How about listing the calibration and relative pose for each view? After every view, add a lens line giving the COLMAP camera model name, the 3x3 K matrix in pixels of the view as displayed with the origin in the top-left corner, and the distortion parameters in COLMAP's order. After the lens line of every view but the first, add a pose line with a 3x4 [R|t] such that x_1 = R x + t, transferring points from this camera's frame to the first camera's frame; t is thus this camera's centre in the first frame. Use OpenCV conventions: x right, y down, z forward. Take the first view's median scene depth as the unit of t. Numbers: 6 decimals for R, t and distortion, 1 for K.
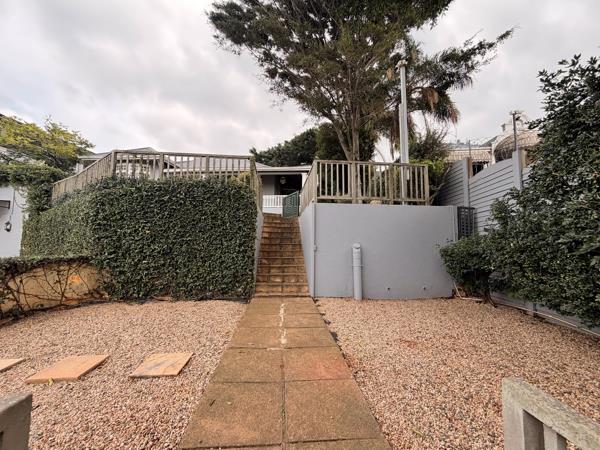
lens RADIAL K [[237.0, 0, 301.2], [0, 237.0, 228.3], [0, 0, 1]] dist [-0.003511, 0.000085]
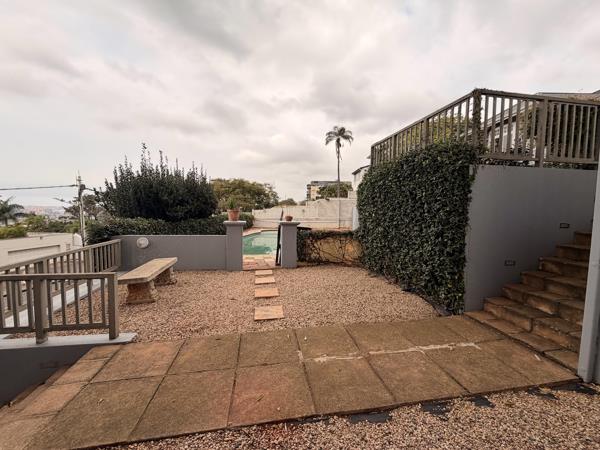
lens RADIAL K [[237.0, 0, 297.0], [0, 237.0, 225.0], [0, 0, 1]] dist [-0.003511, 0.000085]
pose [[0.074970, 0.056961, -0.995558, 0.578905], [0.062183, 0.996157, 0.061678, -0.040136], [0.995245, -0.066531, 0.071139, 0.713806]]
